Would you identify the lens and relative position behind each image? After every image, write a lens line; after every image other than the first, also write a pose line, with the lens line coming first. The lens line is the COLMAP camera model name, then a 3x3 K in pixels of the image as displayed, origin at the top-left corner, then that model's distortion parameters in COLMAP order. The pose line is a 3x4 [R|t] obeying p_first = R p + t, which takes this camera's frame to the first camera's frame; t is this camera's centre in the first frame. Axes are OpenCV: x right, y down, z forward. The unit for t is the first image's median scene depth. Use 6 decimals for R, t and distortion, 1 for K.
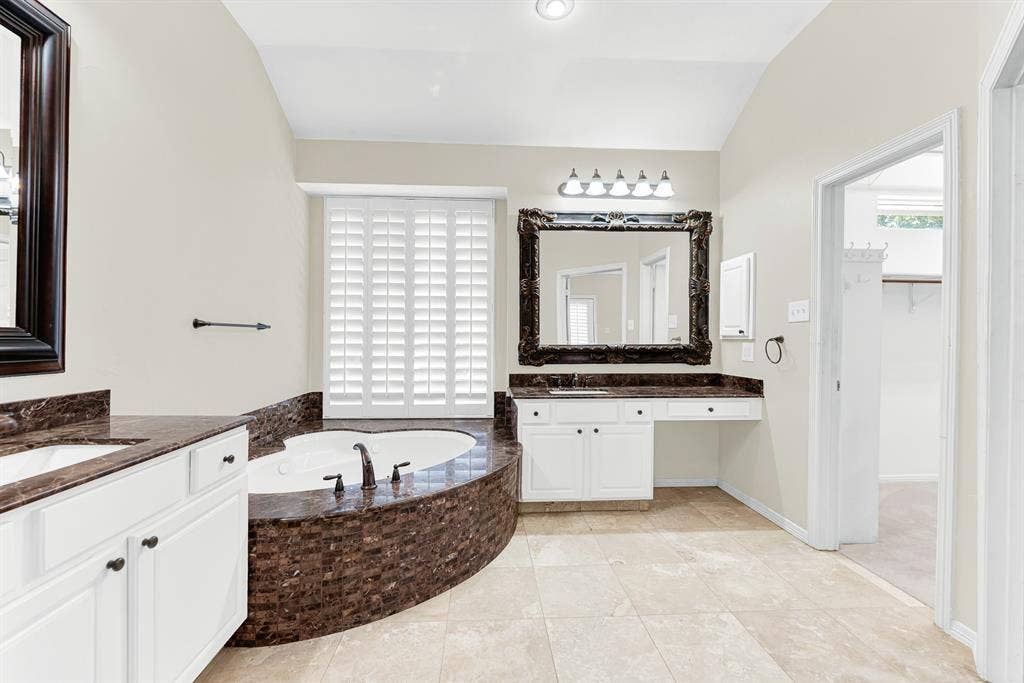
lens RADIAL K [[426.5, 0, 515.5], [0, 426.5, 335.2], [0, 0, 1]] dist [0.005769, 0.001037]
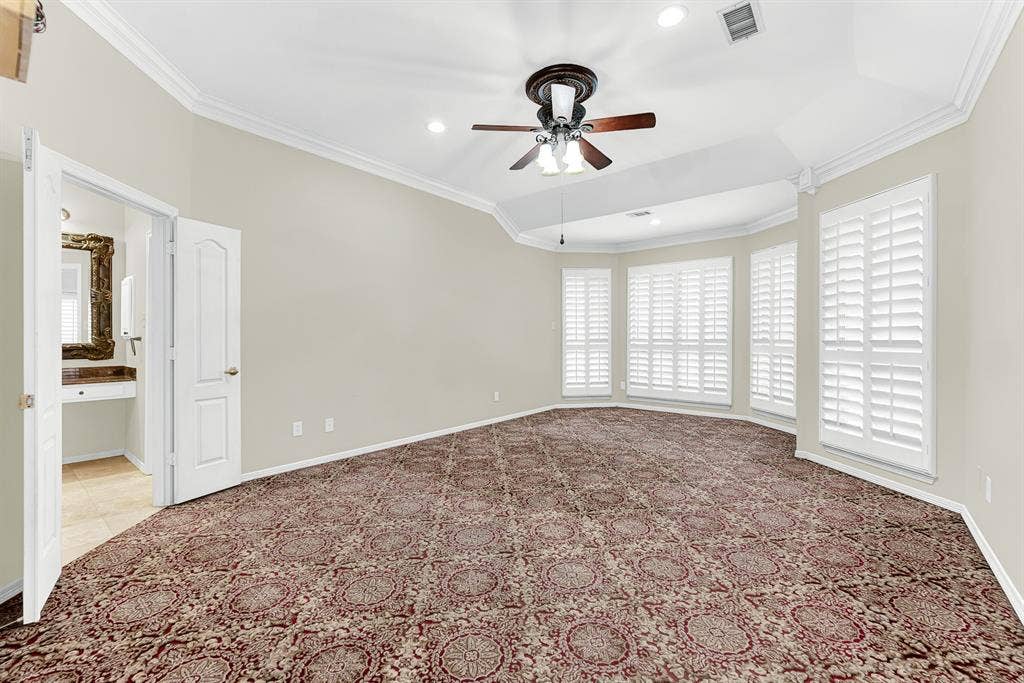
lens RADIAL K [[426.5, 0, 503.4], [0, 426.5, 336.1], [0, 0, 1]] dist [0.005769, 0.001037]
pose [[0.684332, -0.001756, 0.729169, 0.378497], [0.000052, 0.999997, 0.002360, -0.002279], [-0.729171, -0.001577, 0.684330, -0.821537]]
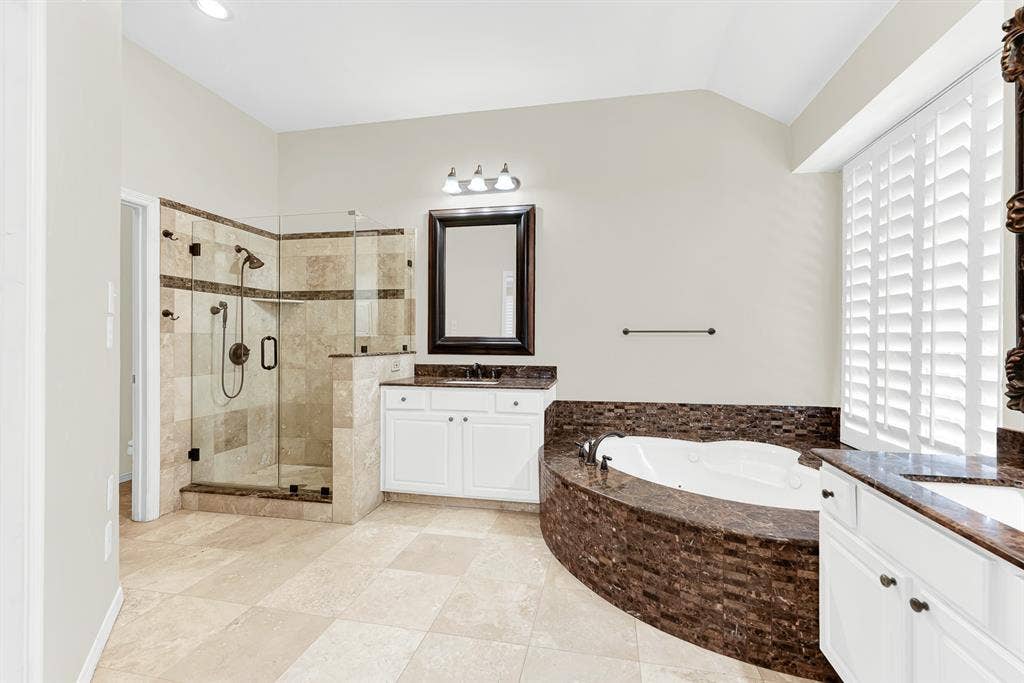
lens RADIAL K [[426.5, 0, 521.0], [0, 426.5, 342.2], [0, 0, 1]] dist [0.005769, 0.001037]
pose [[-0.250534, -0.000342, -0.968108, 0.590449], [0.002841, 0.999995, -0.001089, 0.007325], [0.968104, -0.003023, -0.250532, 0.747869]]
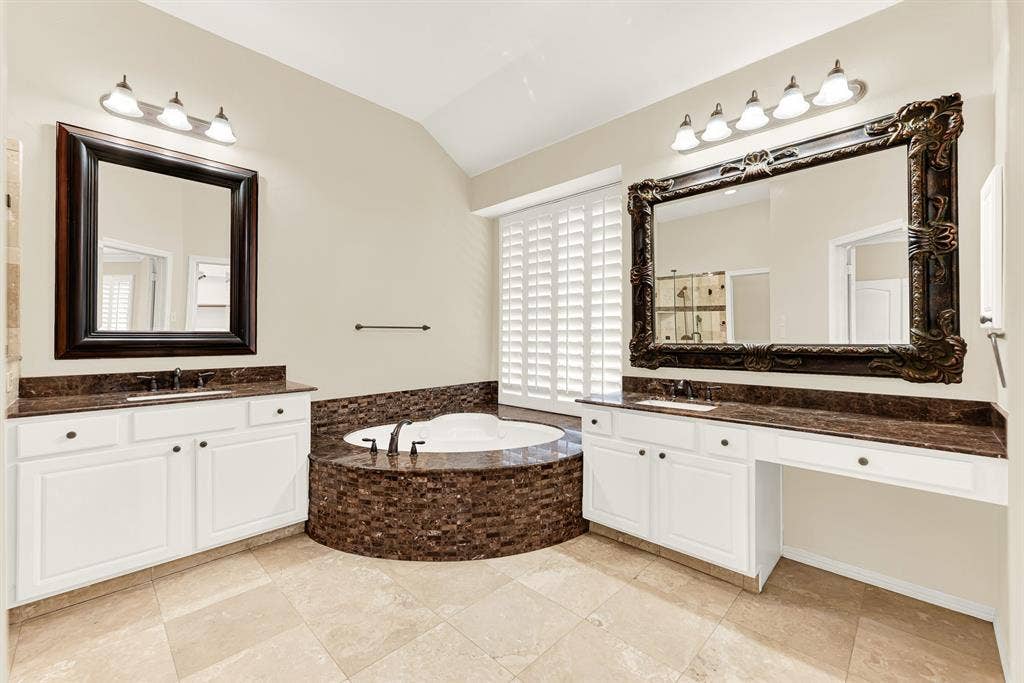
lens RADIAL K [[426.5, 0, 516.0], [0, 426.5, 332.6], [0, 0, 1]] dist [0.005769, 0.001037]
pose [[0.675444, -0.009690, -0.737348, 0.559538], [0.009084, 0.999947, -0.004820, 0.004317], [0.737355, -0.003443, 0.675496, 0.282143]]
